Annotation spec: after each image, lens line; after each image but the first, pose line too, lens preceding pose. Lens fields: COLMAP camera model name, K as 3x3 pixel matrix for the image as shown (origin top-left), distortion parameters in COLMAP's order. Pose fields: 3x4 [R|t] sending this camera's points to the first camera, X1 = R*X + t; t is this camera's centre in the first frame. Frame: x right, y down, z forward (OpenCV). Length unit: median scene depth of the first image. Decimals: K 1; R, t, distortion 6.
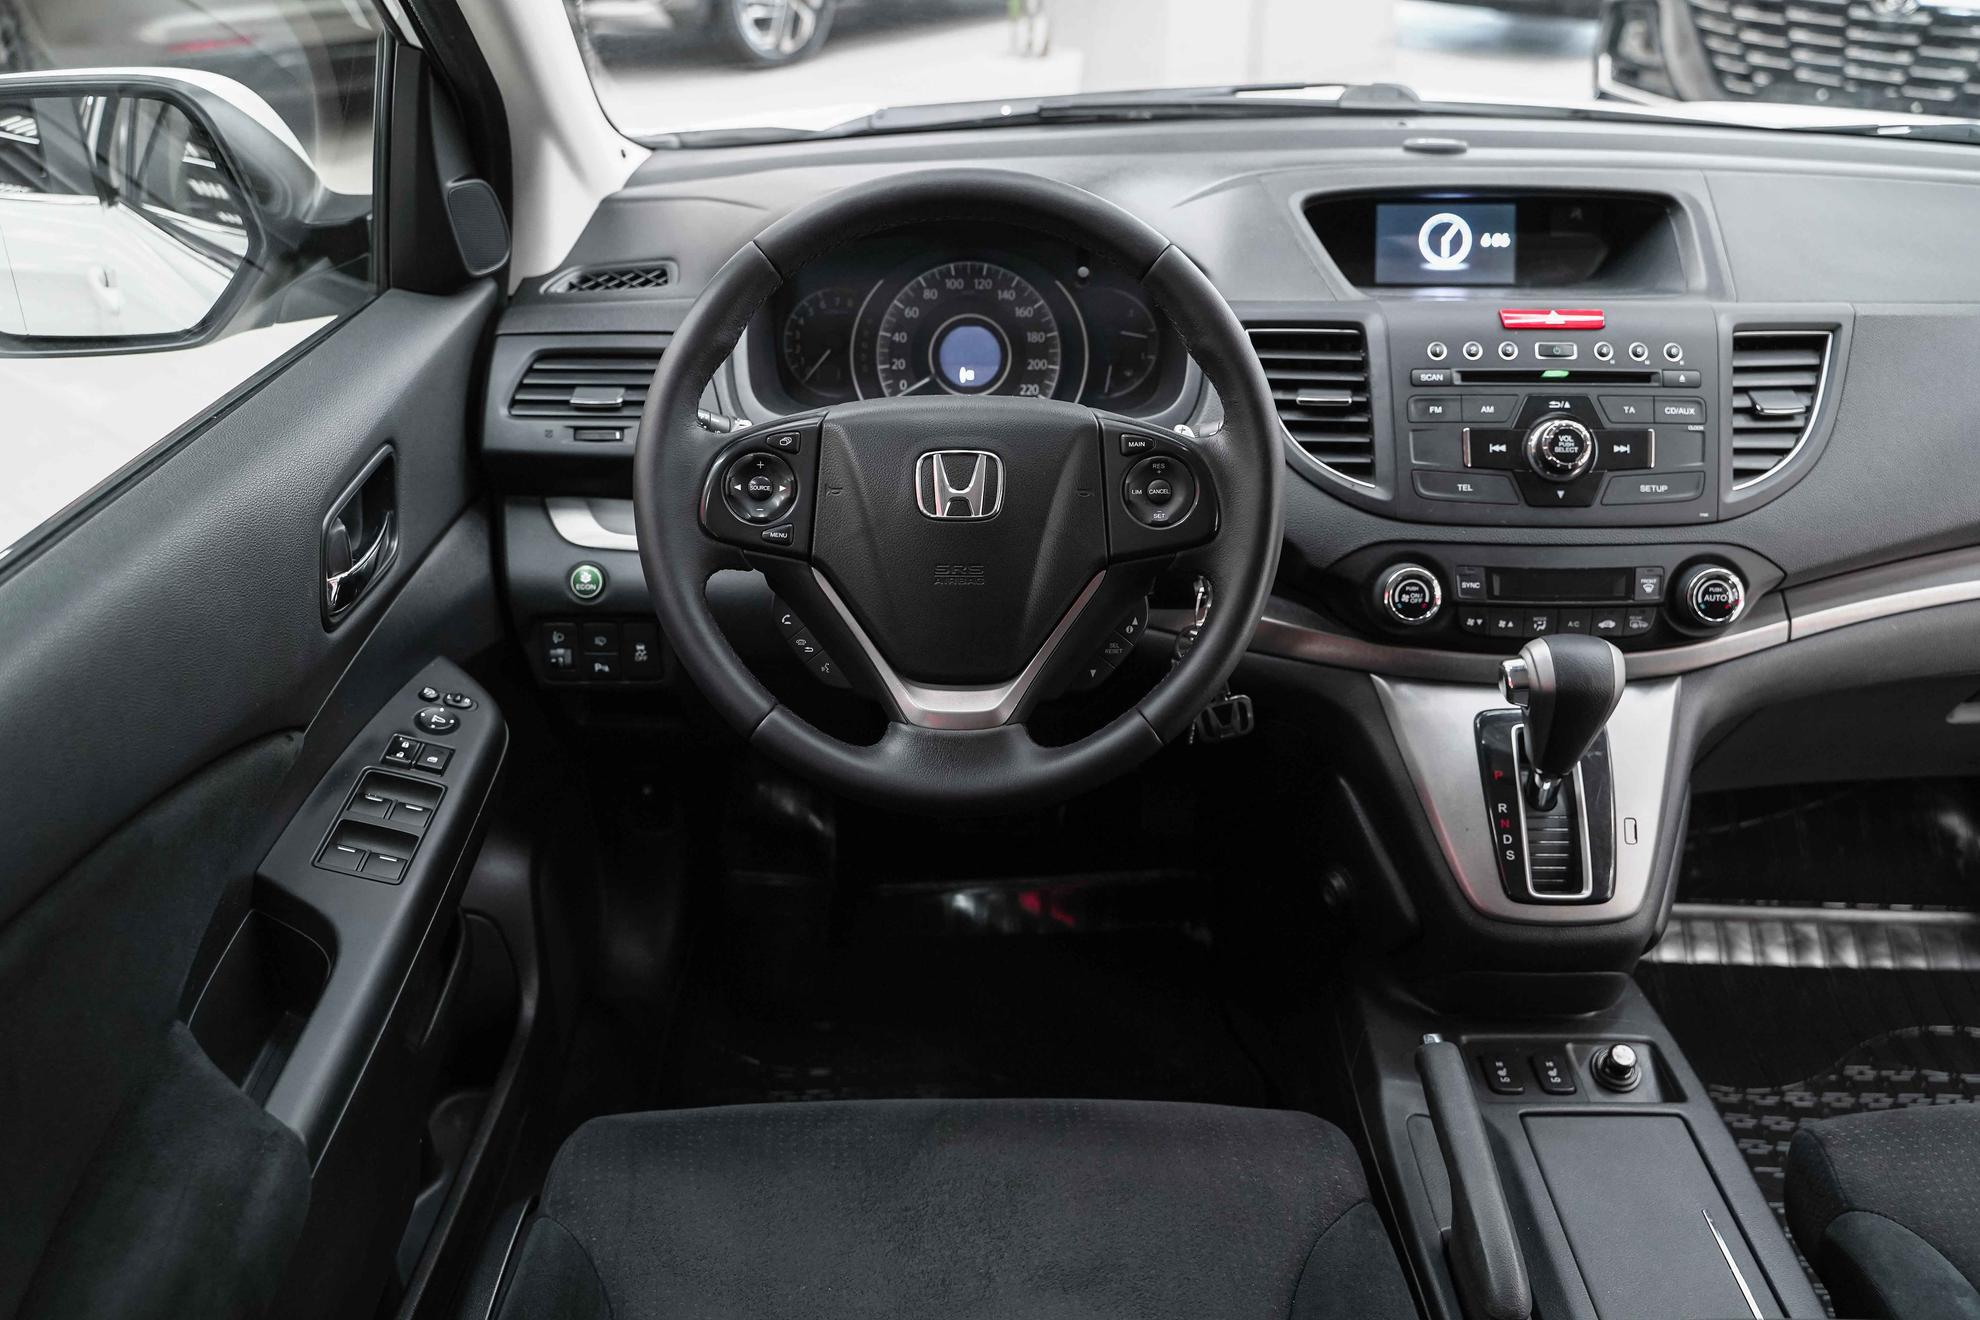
lens RADIAL K [[1579.4, 0, 990.0], [0, 1579.4, 660.0], [0, 0, 1]] dist [-0.014224, 0.013137]
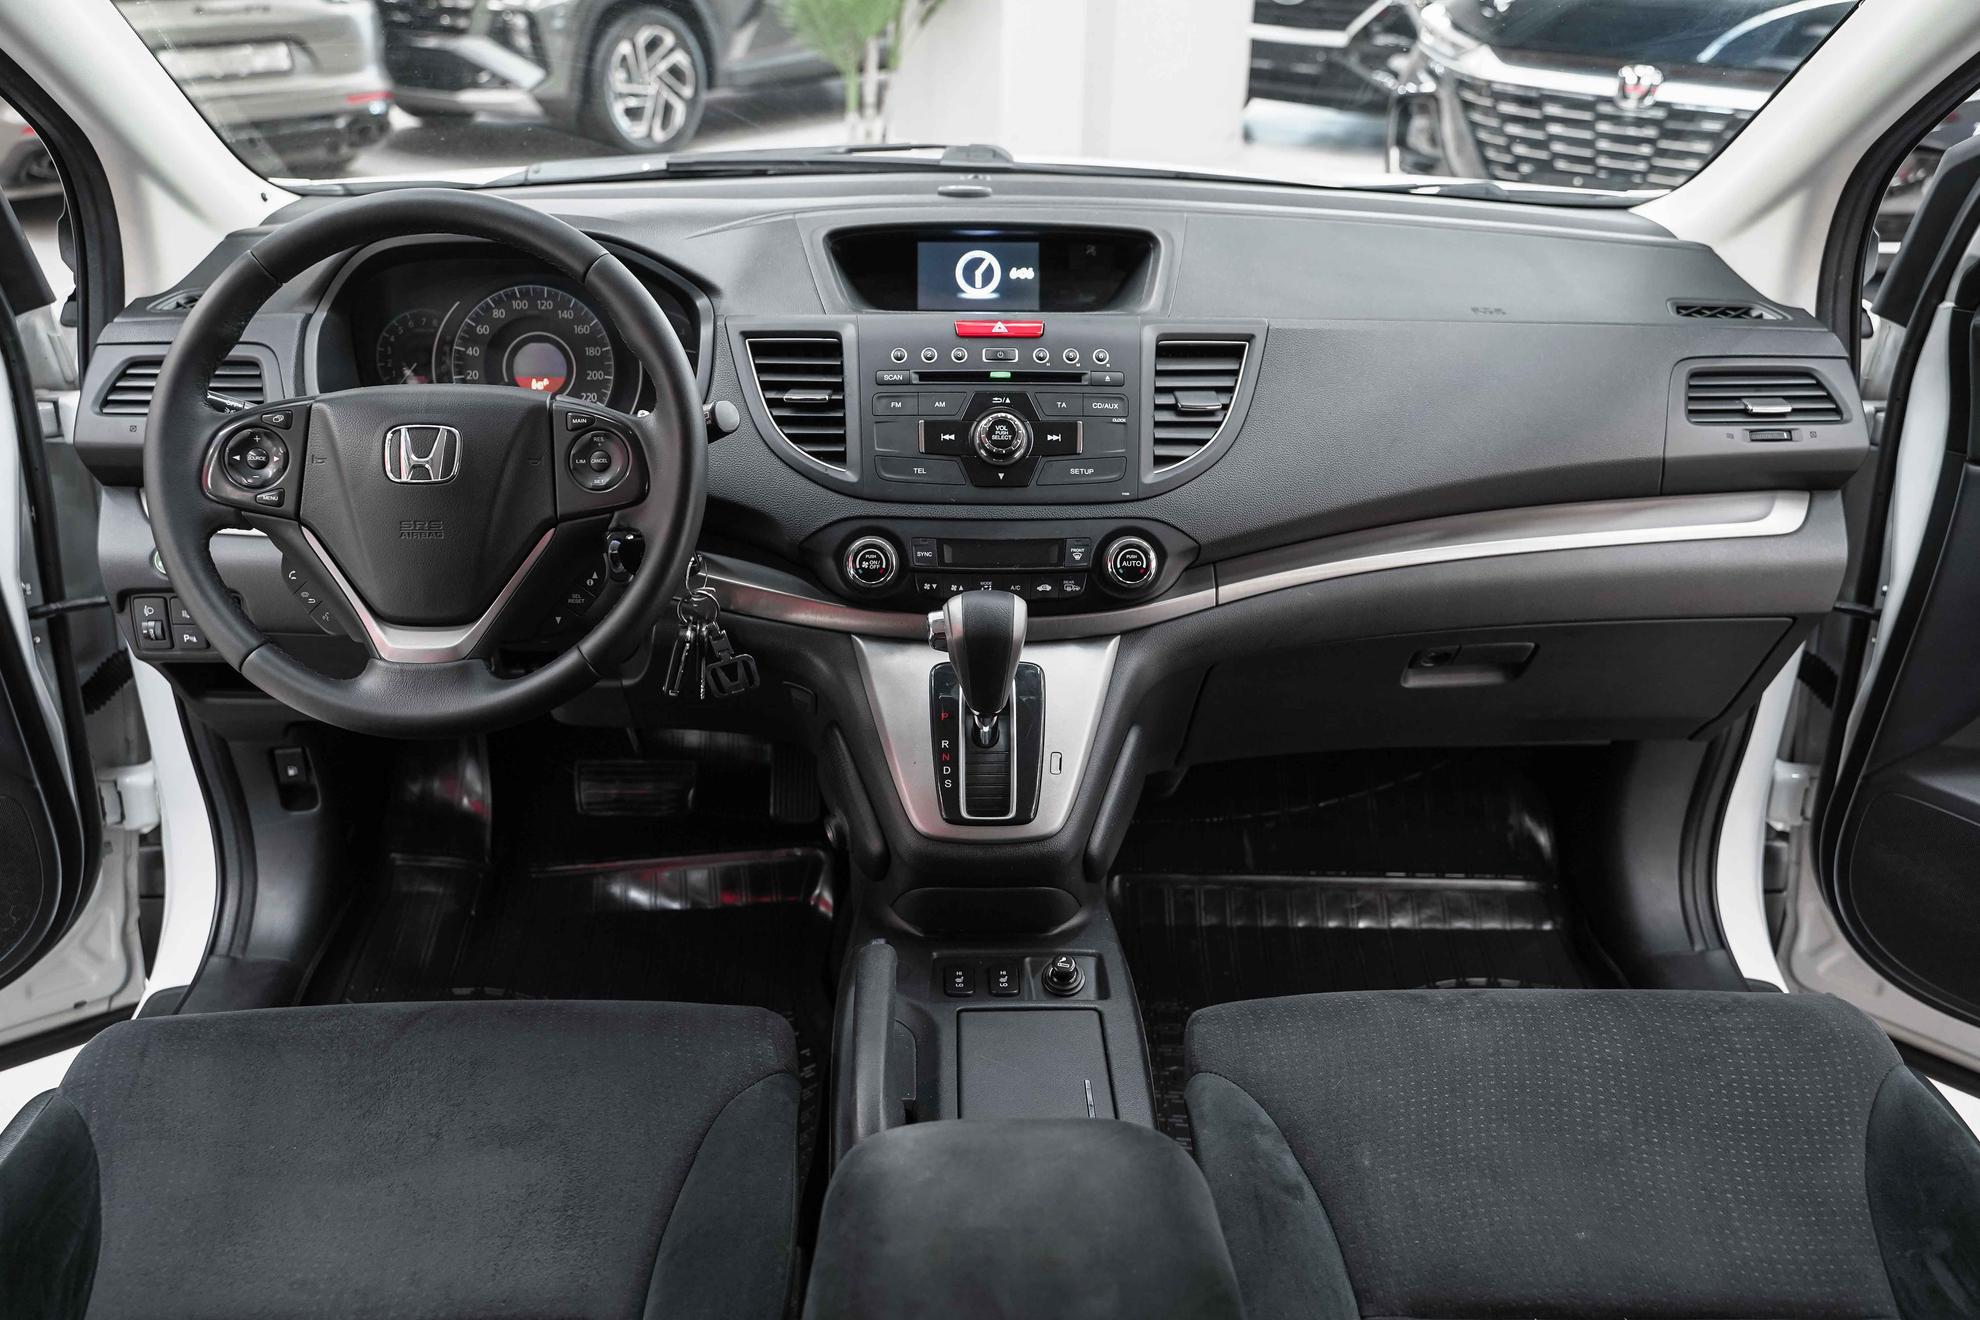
lens RADIAL K [[1579.4, 0, 990.0], [0, 1579.4, 660.0], [0, 0, 1]] dist [-0.014224, 0.013137]
pose [[0.998838, -0.005299, 0.047893, 0.290374], [0.007946, 0.998442, -0.055238, 0.092638], [-0.047526, 0.055554, 0.997324, -0.151439]]
